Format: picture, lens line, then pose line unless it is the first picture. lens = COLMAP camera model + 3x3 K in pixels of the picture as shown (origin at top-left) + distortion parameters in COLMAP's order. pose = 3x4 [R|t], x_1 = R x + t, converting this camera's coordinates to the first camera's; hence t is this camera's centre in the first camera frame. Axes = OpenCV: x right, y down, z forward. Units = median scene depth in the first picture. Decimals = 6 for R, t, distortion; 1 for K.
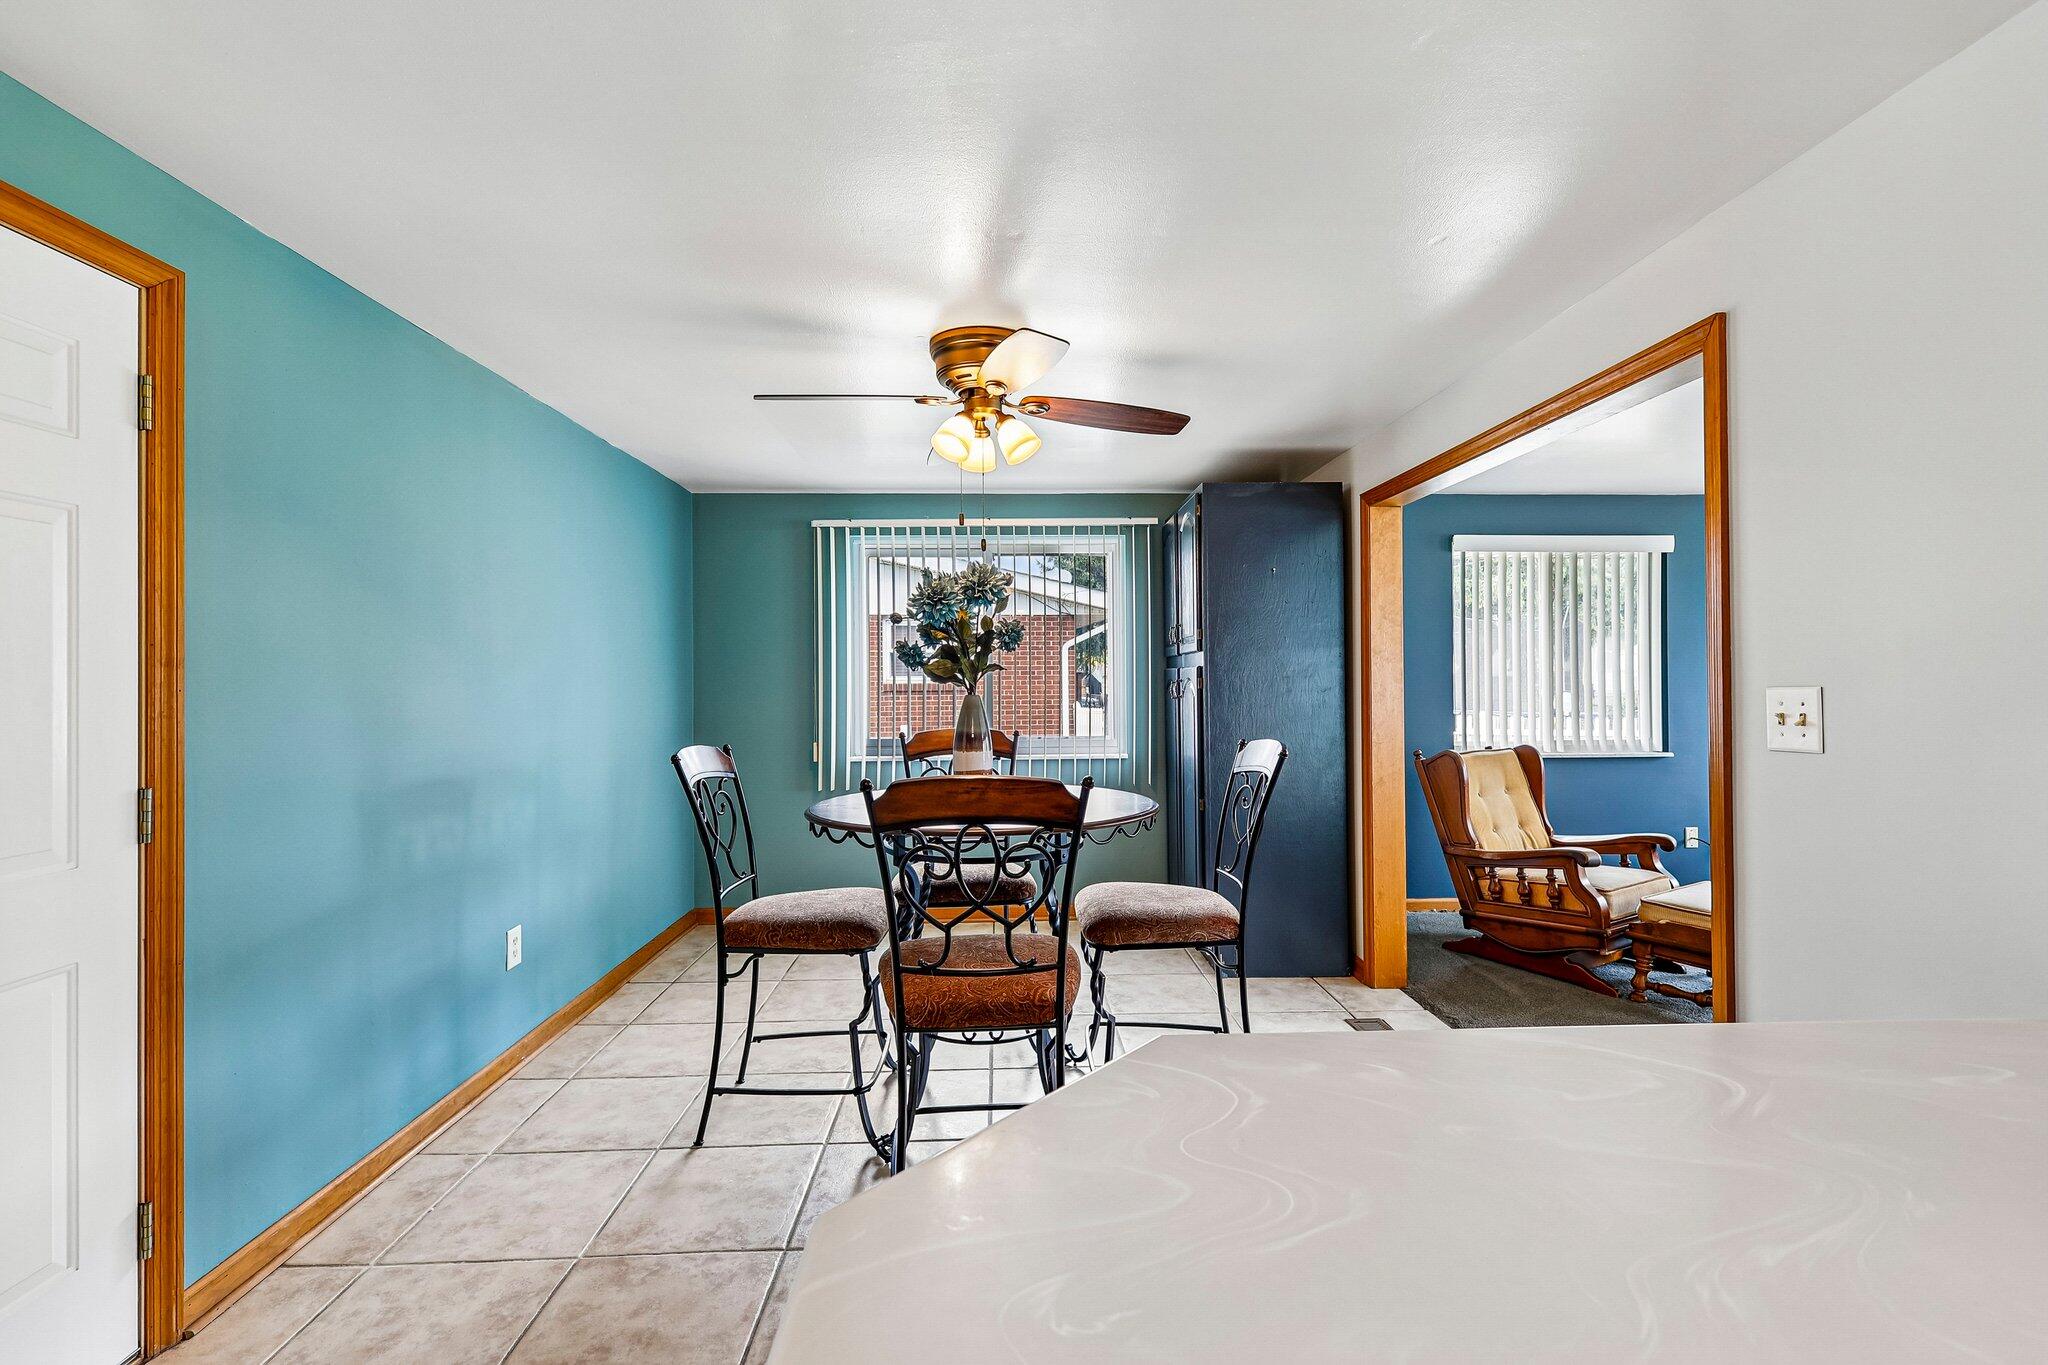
lens RADIAL K [[892.5, 0, 1022.7], [0, 892.5, 676.5], [0, 0, 1]] dist [0.002580, 0.000076]
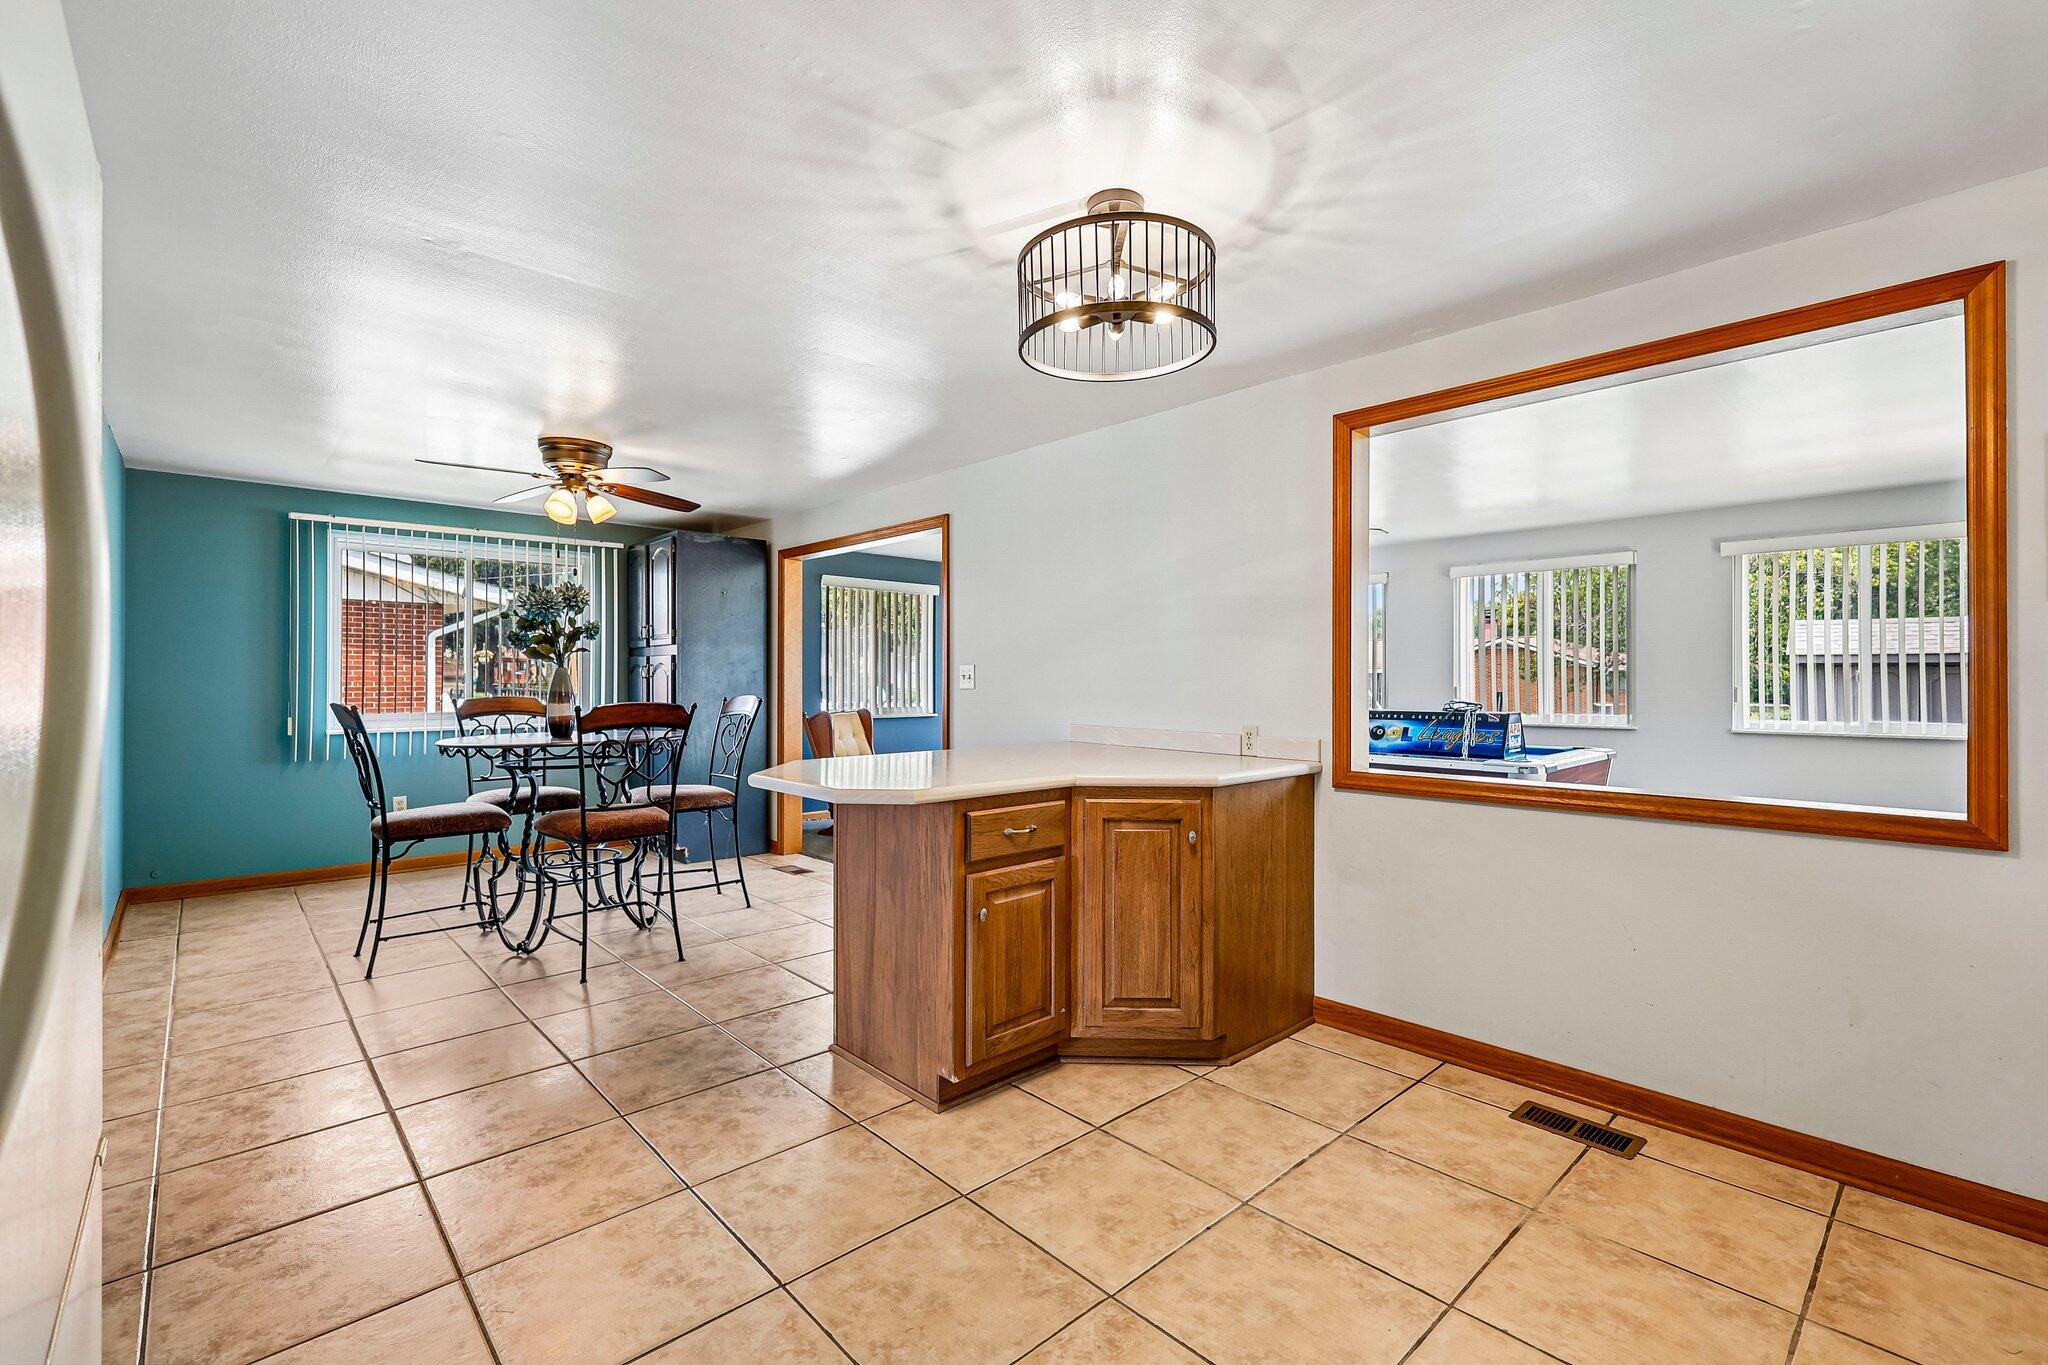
lens RADIAL K [[889.8, 0, 1031.2], [0, 889.8, 674.0], [0, 0, 1]] dist [0.001556, 0.000823]
pose [[0.750956, 0.009945, 0.660277, -0.361678], [-0.008175, 0.999950, -0.005763, 0.026654], [-0.660301, -0.001070, 0.751000, -0.543026]]
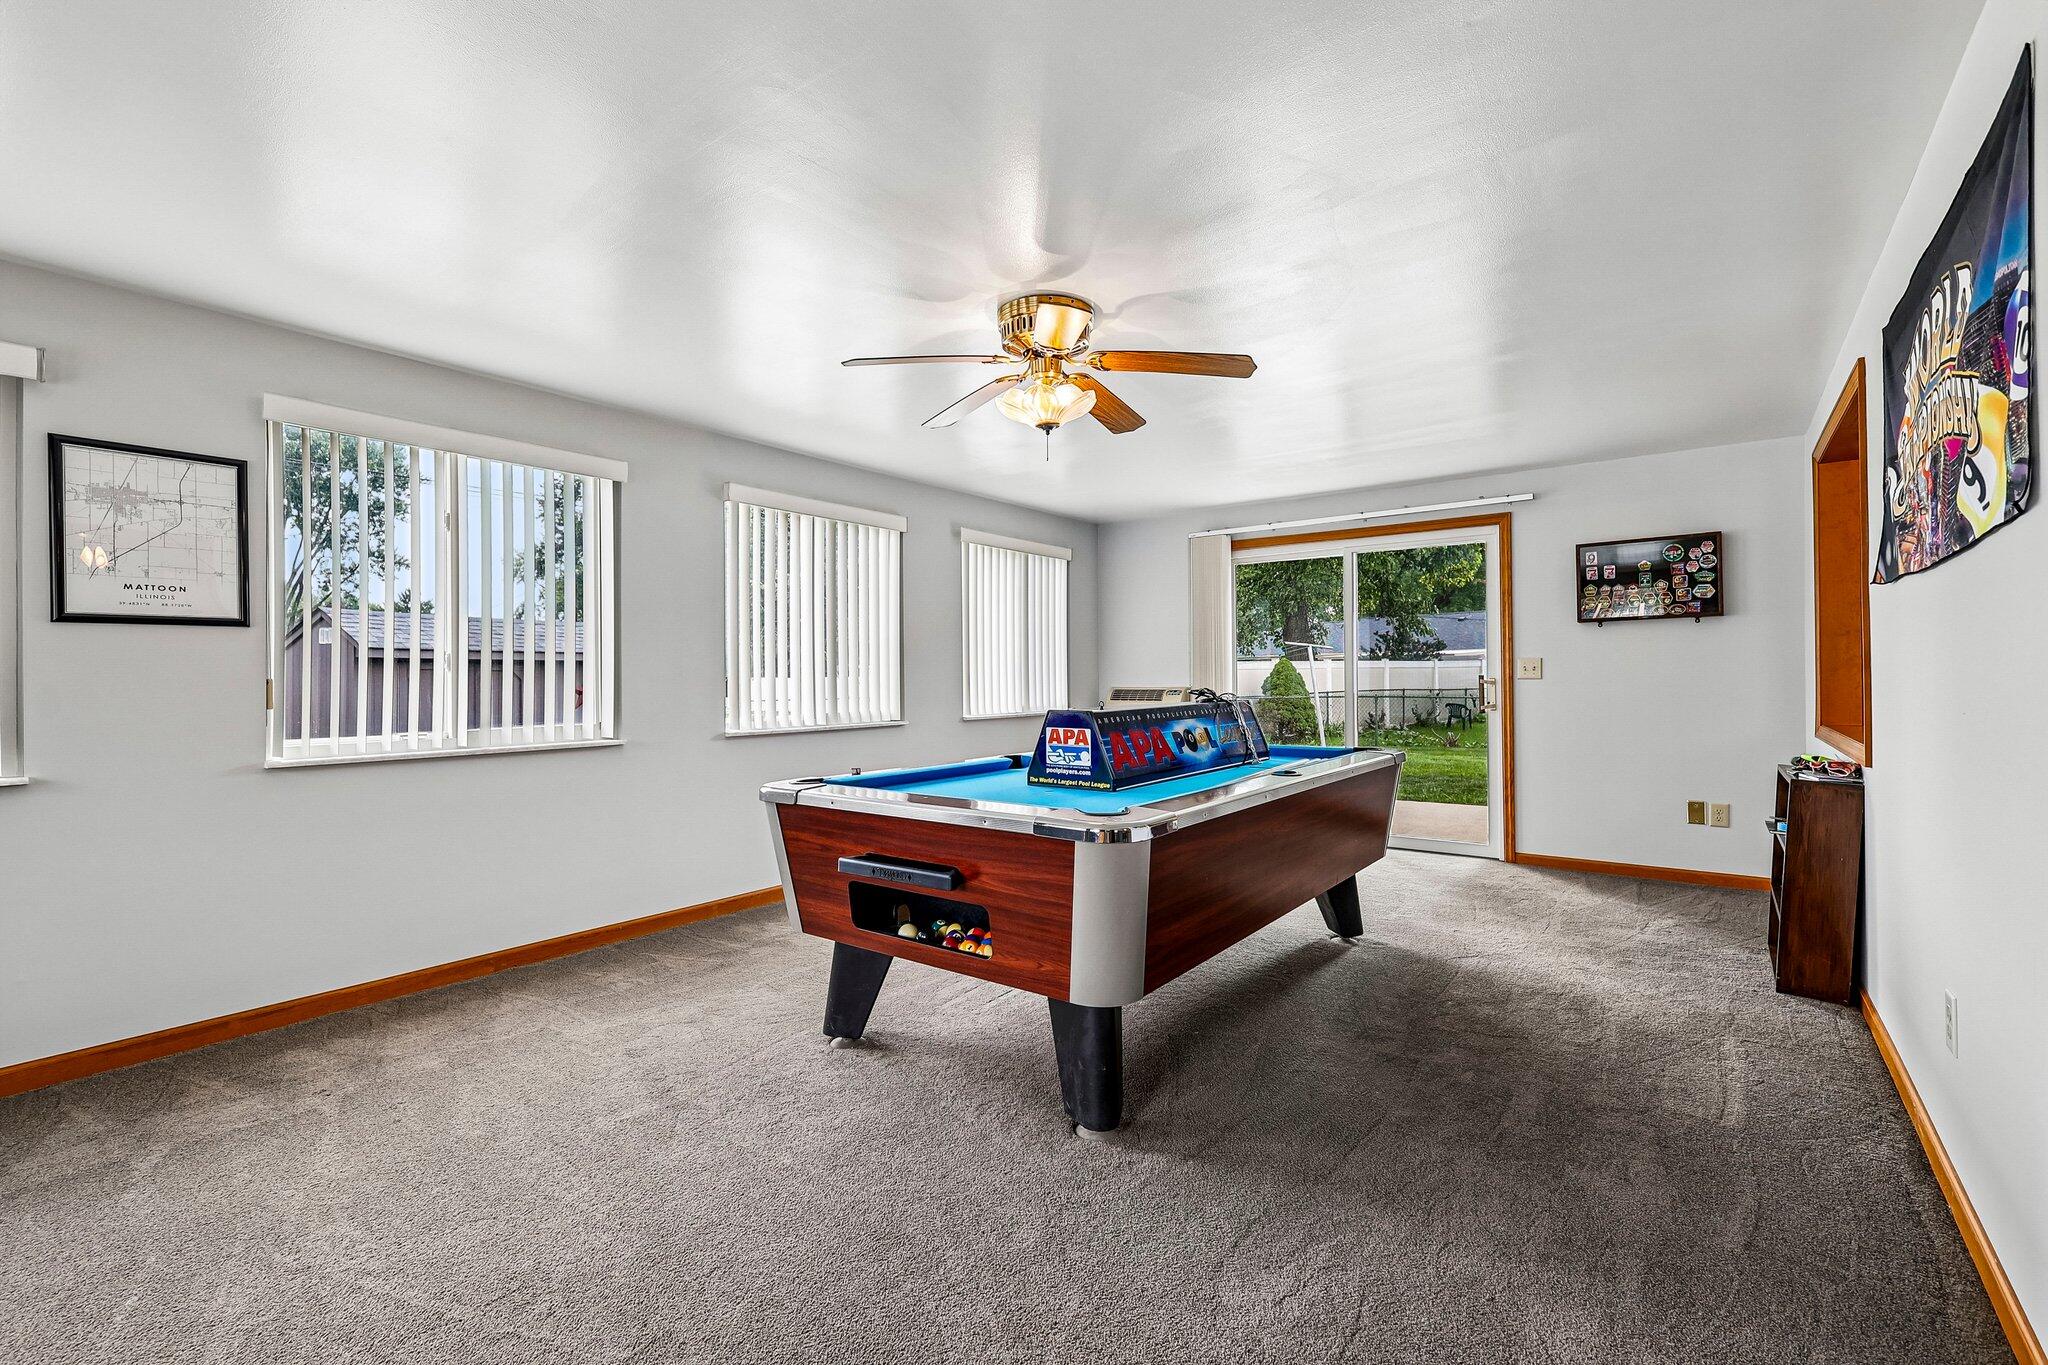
lens RADIAL K [[885.5, 0, 1026.6], [0, 885.5, 676.1], [0, 0, 1]] dist [0.001257, -0.000010]
pose [[-0.772870, 0.013594, 0.634419, 0.561353], [0.009712, 0.999907, -0.009594, 0.049532], [-0.634490, -0.001254, -0.772930, 1.003948]]
